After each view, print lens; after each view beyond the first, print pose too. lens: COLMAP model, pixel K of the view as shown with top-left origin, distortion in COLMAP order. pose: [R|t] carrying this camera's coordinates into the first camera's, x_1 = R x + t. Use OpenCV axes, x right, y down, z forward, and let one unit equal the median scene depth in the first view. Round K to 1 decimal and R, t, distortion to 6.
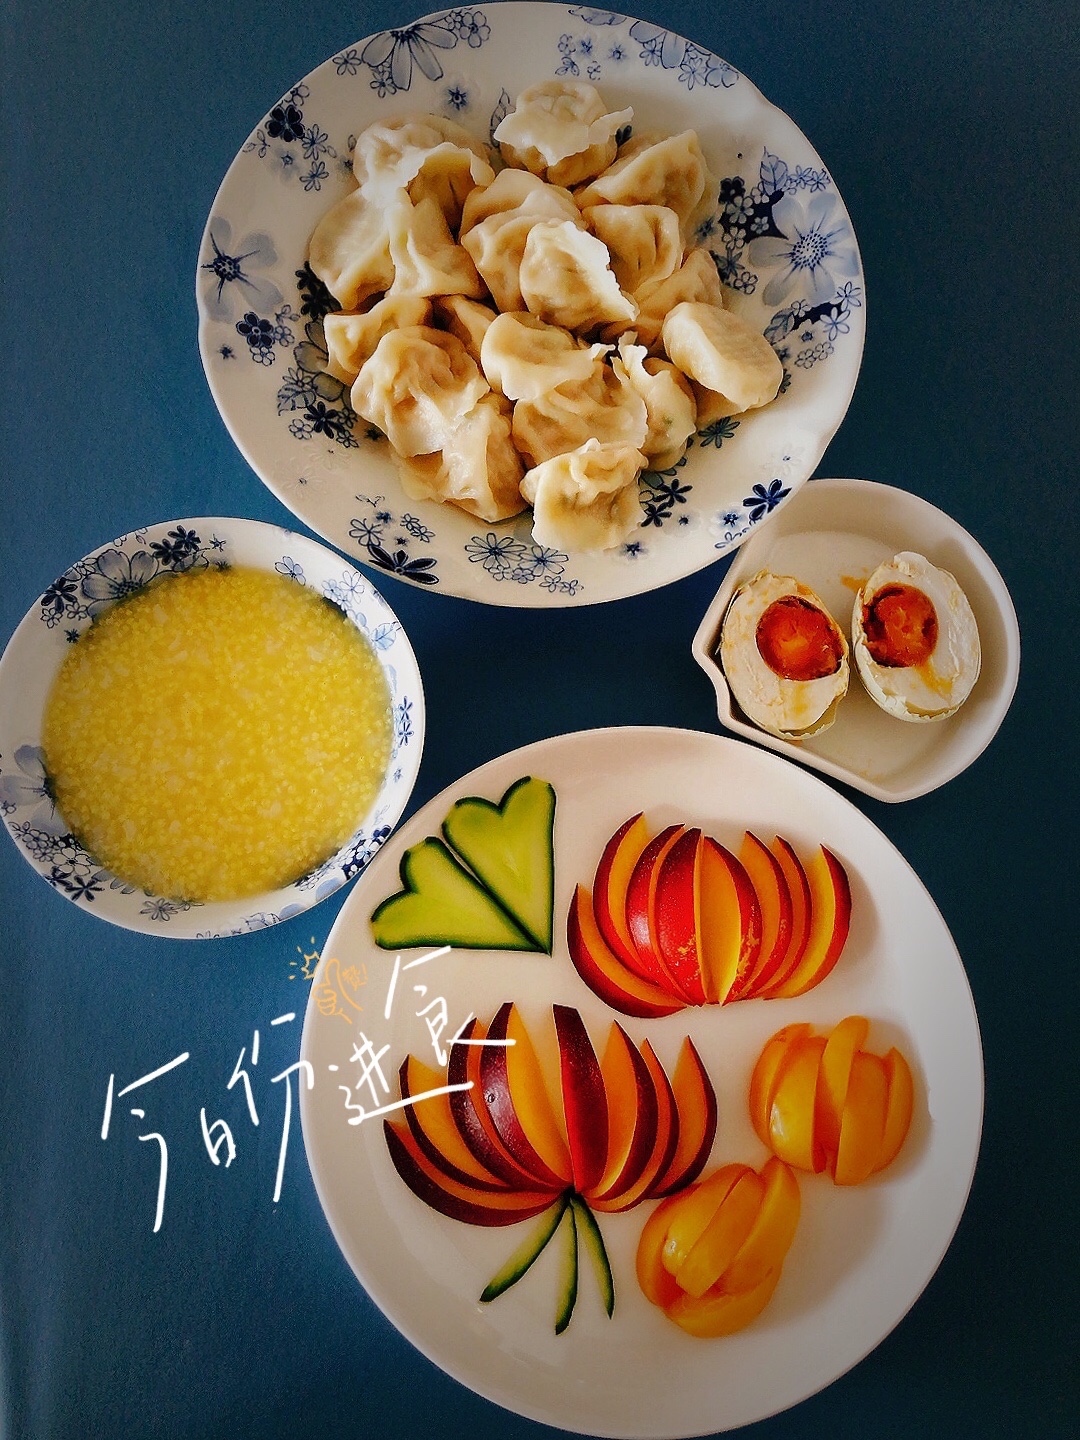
lens RADIAL K [[1157.0, 0, 540.0], [0, 1157.0, 720.0], [0, 0, 1]] dist [0.042091, -0.094060]
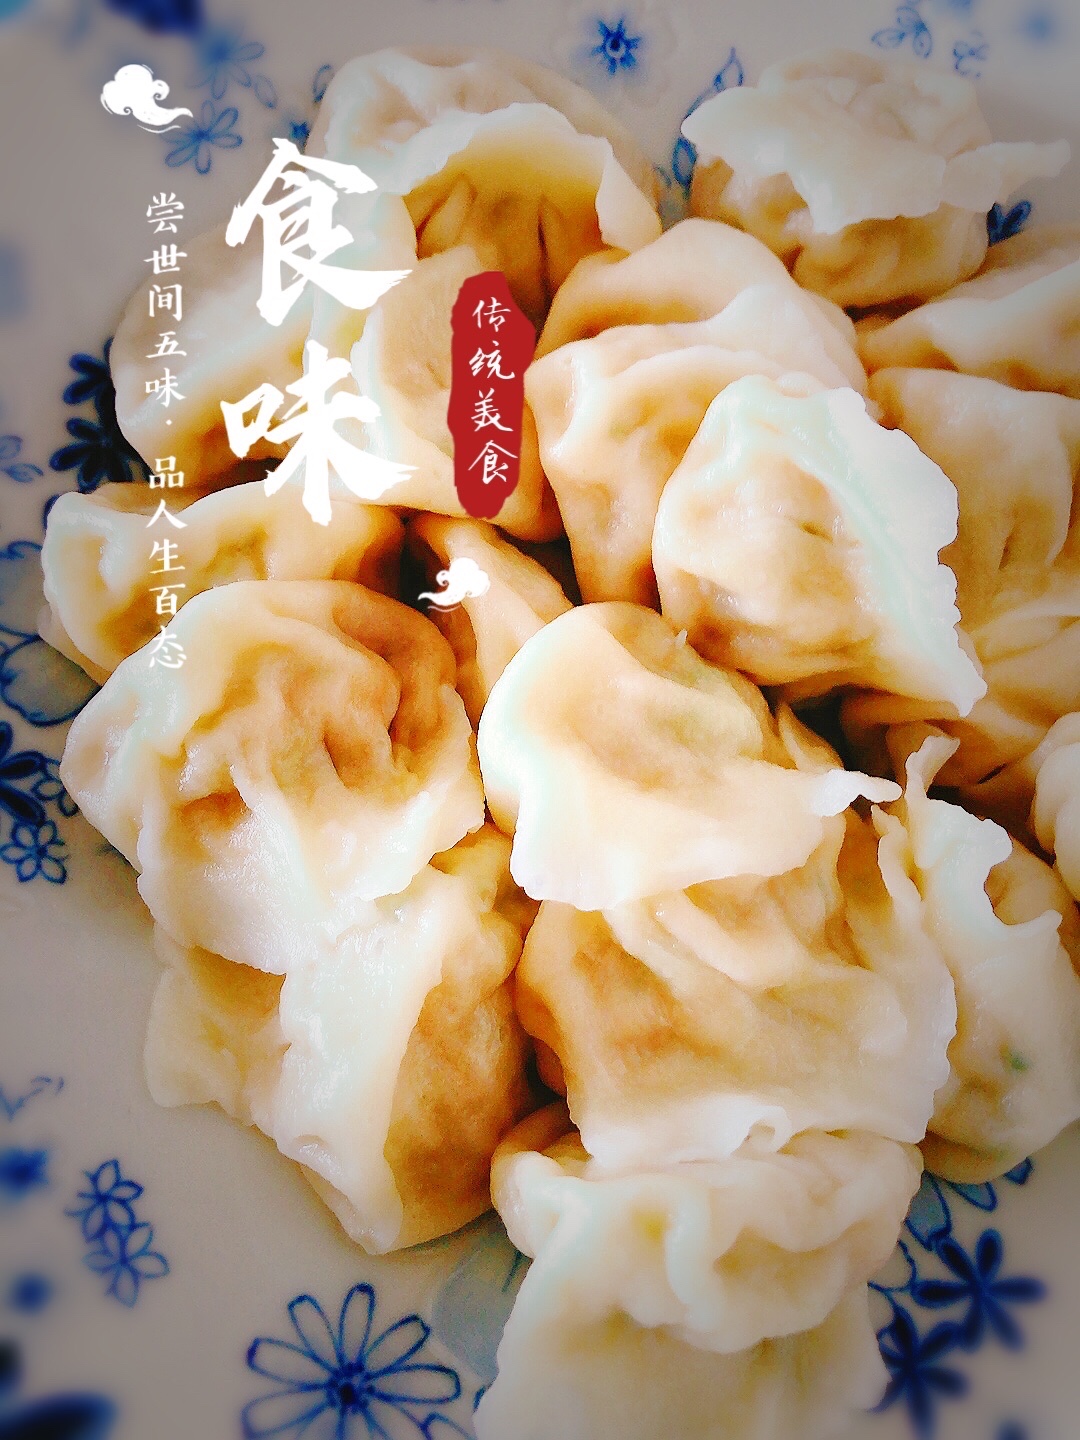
lens RADIAL K [[1157.0, 0, 540.0], [0, 1157.0, 720.0], [0, 0, 1]] dist [0.042091, -0.094060]
pose [[0.967127, 0.241751, -0.078884, -0.009644], [-0.249594, 0.961794, -0.112493, -0.276289], [0.048675, 0.128484, 0.990516, 0.671384]]
